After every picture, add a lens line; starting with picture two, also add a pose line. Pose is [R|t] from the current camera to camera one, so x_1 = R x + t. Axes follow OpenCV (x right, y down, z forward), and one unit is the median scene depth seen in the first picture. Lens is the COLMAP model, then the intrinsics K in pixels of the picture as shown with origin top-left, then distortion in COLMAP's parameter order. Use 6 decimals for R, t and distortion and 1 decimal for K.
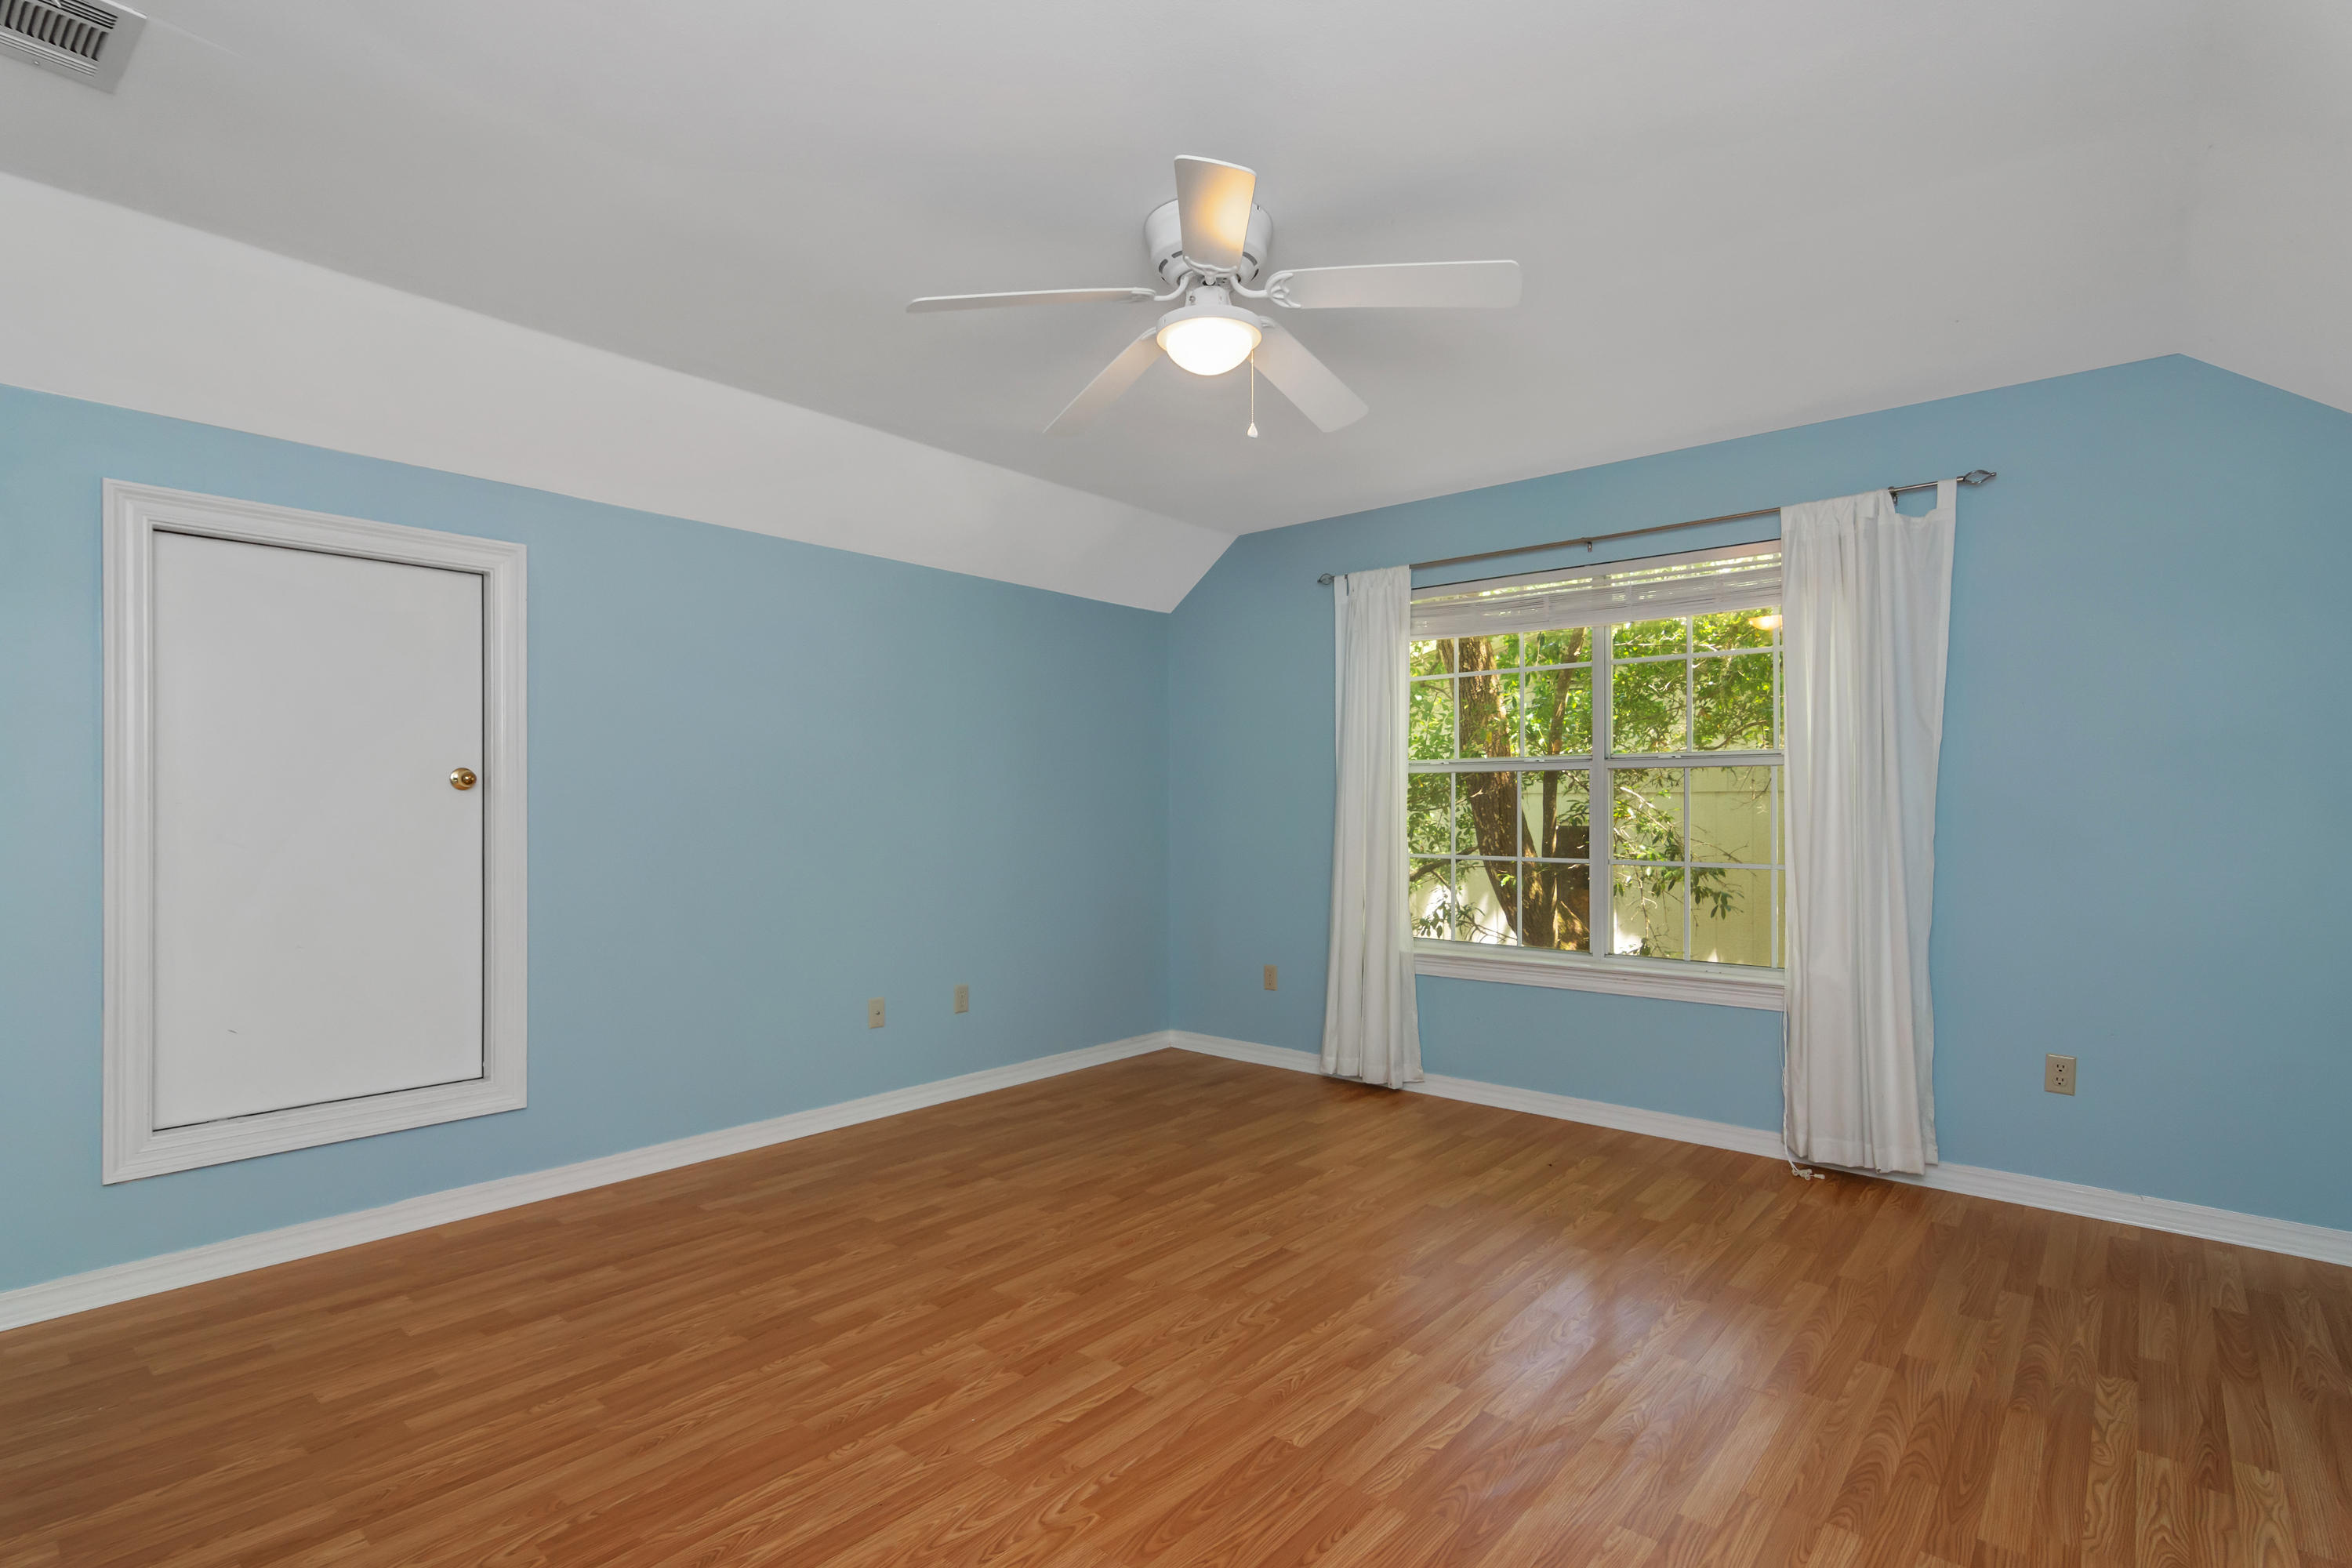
lens RADIAL K [[1144.3, 0, 1180.4], [0, 1144.3, 781.9], [0, 0, 1]] dist [0.001020, 0.000199]
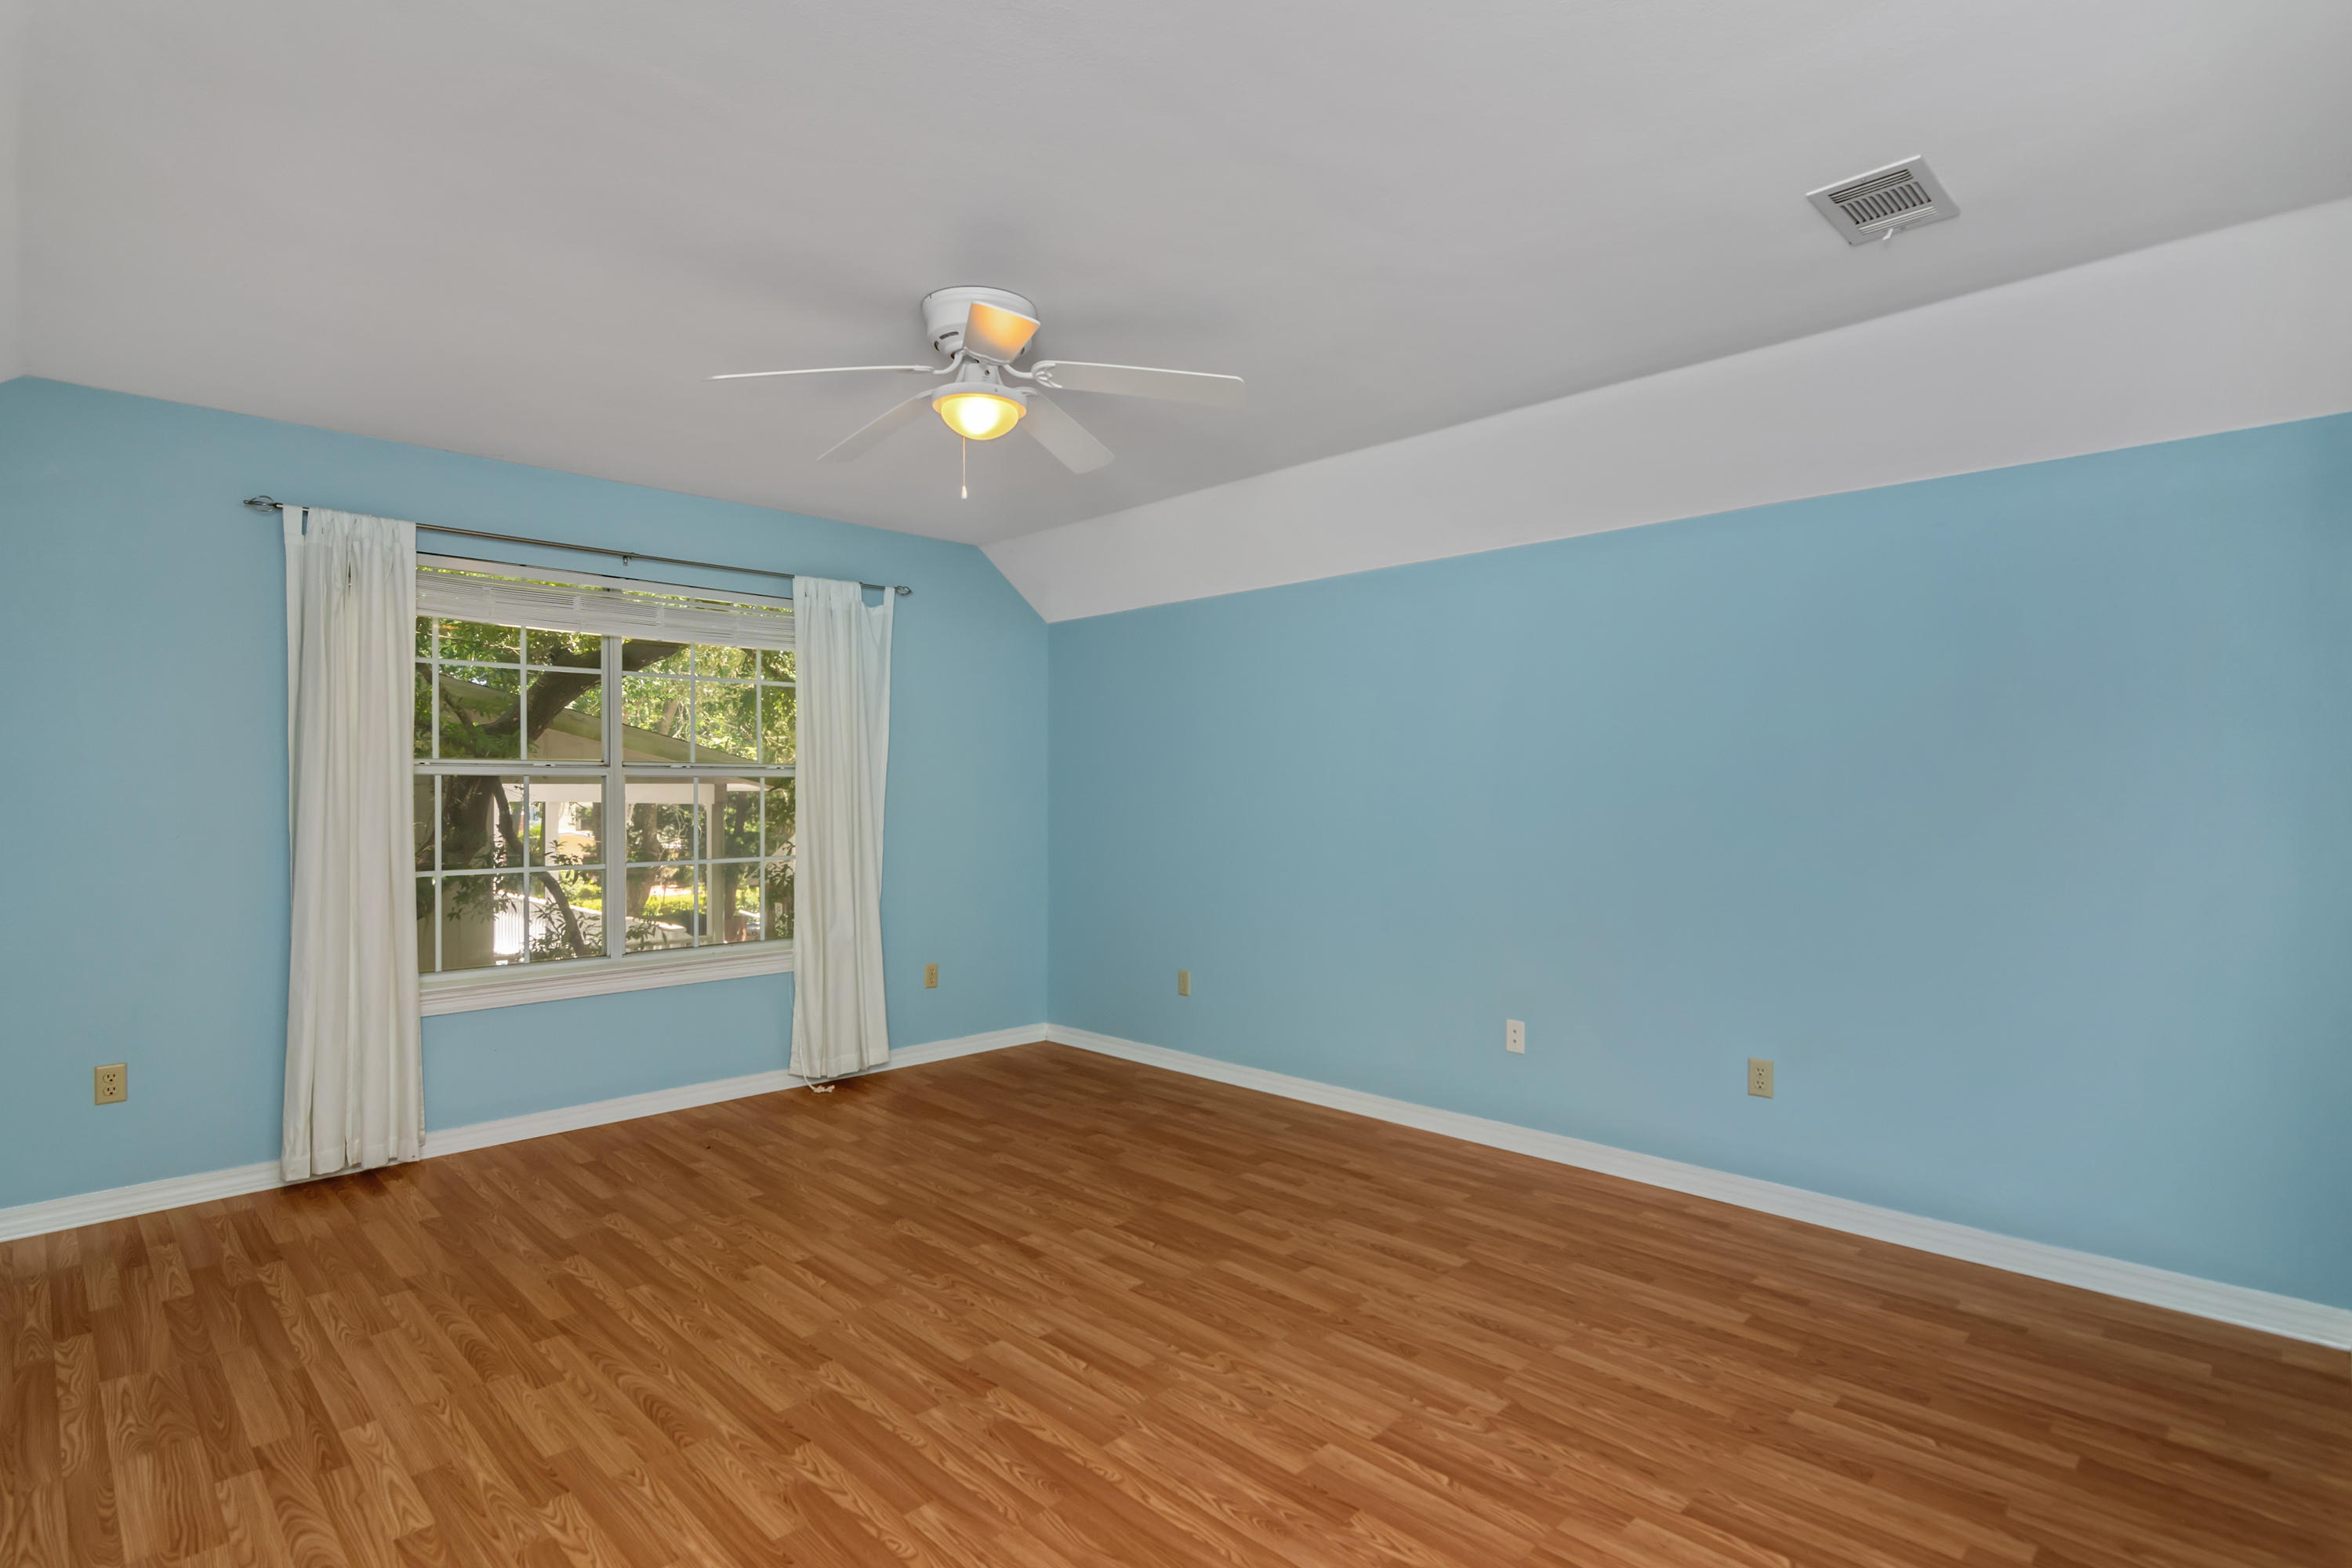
lens RADIAL K [[1144.3, 0, 1172.5], [0, 1144.3, 807.1], [0, 0, 1]] dist [0.001020, 0.000199]
pose [[0.082105, -0.016868, 0.996481, -0.893881], [-0.019793, 0.999632, 0.018553, -0.018703], [-0.996427, -0.021246, 0.081741, 0.602926]]
